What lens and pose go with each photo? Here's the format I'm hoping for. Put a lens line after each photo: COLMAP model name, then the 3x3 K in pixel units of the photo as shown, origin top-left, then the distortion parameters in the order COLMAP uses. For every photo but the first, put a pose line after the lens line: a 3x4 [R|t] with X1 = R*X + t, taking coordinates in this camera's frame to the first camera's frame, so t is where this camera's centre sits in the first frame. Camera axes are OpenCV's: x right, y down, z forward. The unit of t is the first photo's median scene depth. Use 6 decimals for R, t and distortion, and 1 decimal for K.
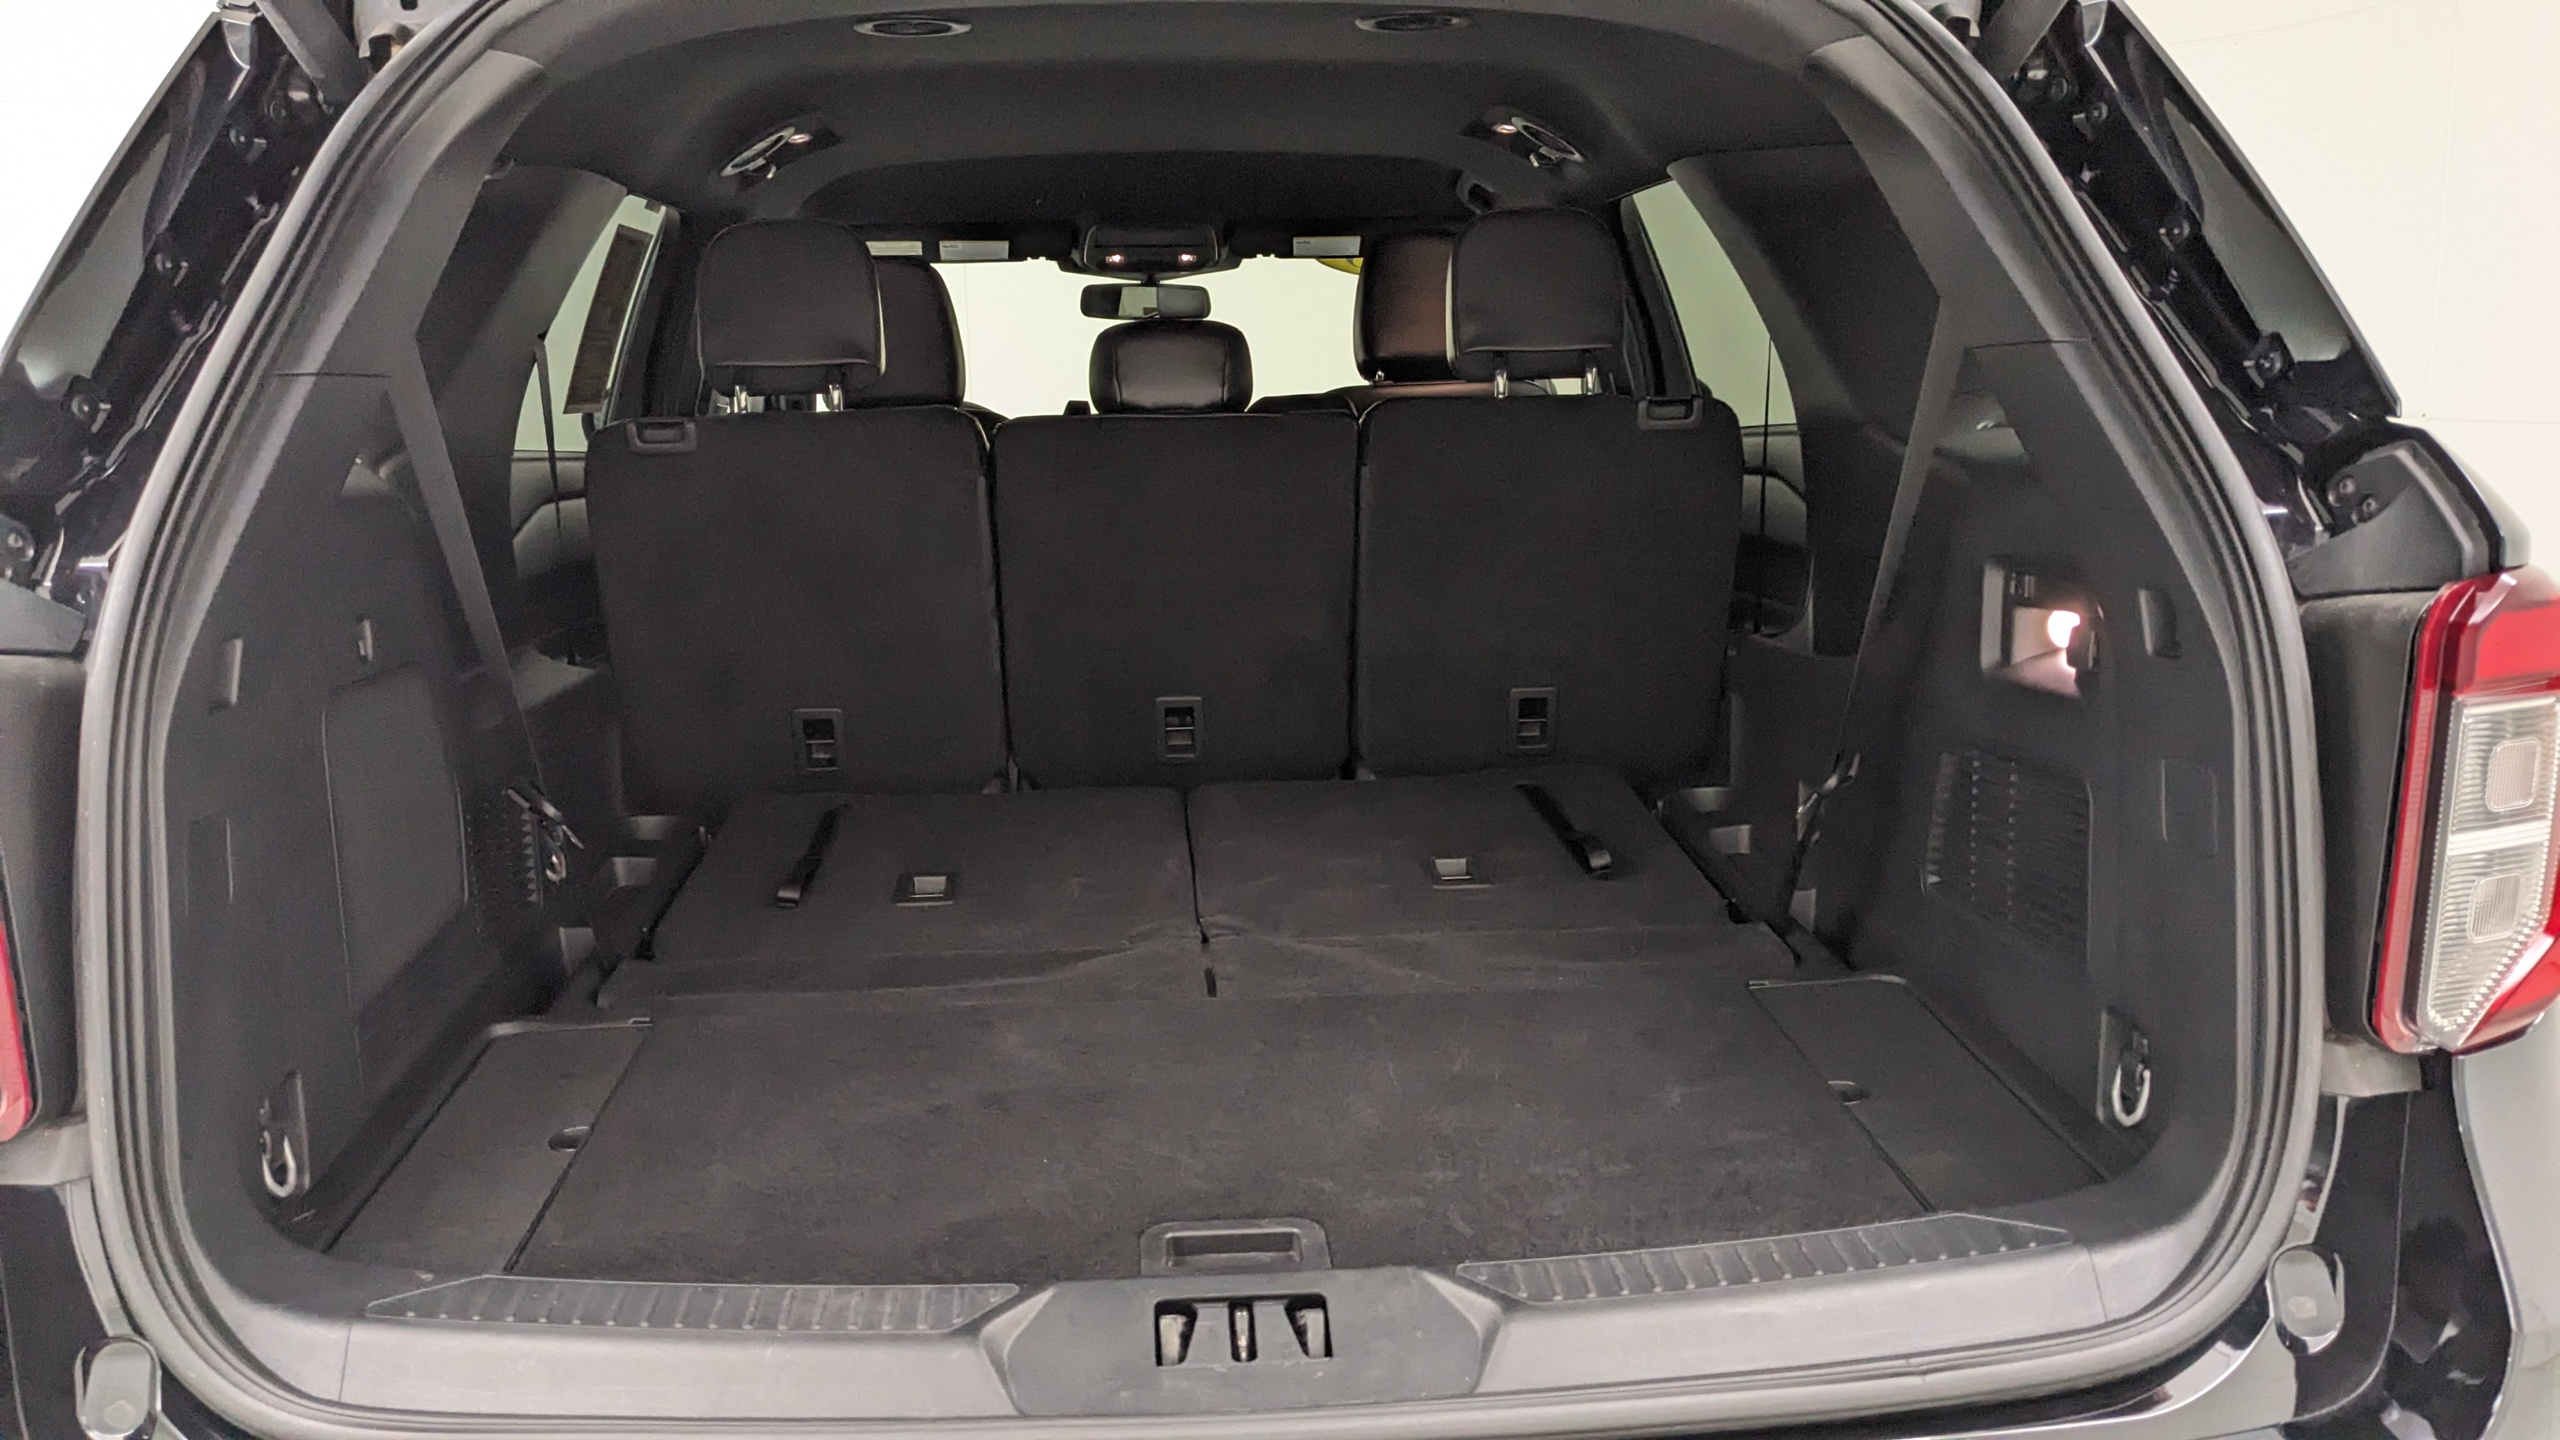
lens RADIAL K [[1988.5, 0, 1267.7], [0, 1988.5, 708.1], [0, 0, 1]] dist [0.042066, -0.061748]
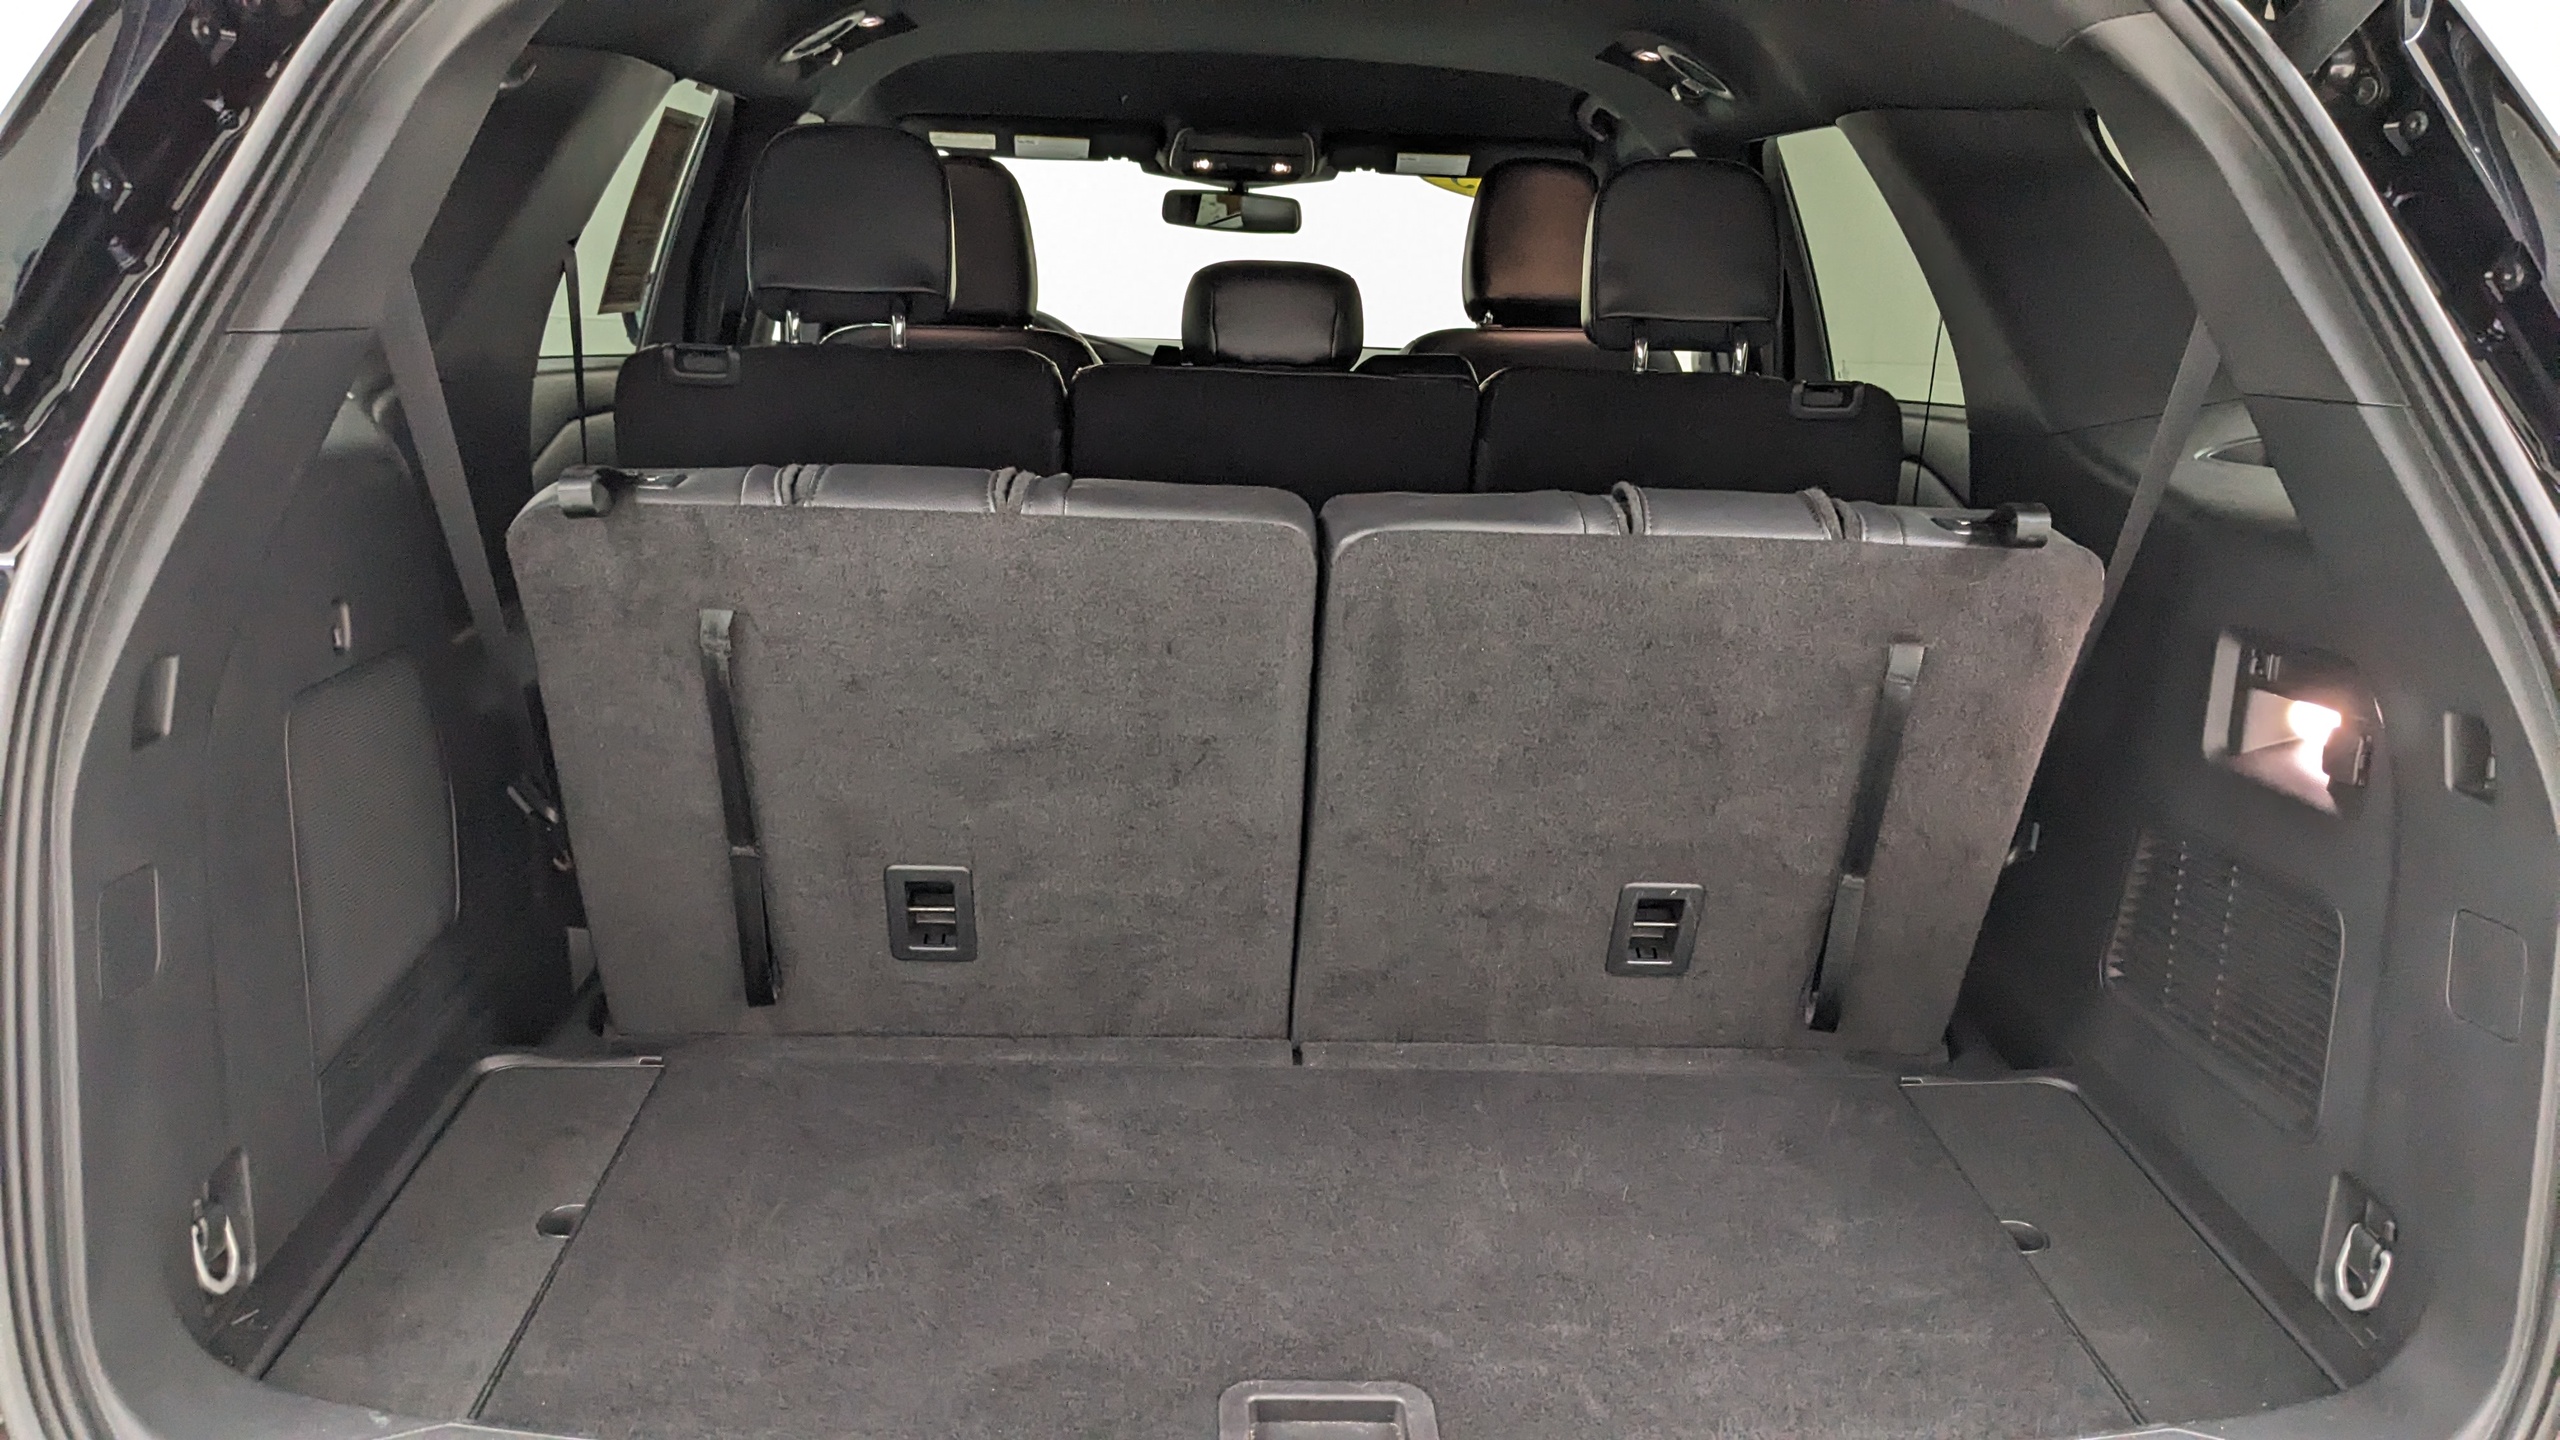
lens RADIAL K [[1991.0, 0, 1321.1], [0, 1991.0, 719.8], [0, 0, 1]] dist [0.045111, -0.076124]
pose [[0.998371, 0.056347, 0.008971, -0.045086], [-0.056798, 0.996449, 0.062160, -0.083125], [-0.005437, -0.062569, 0.998026, 0.163050]]
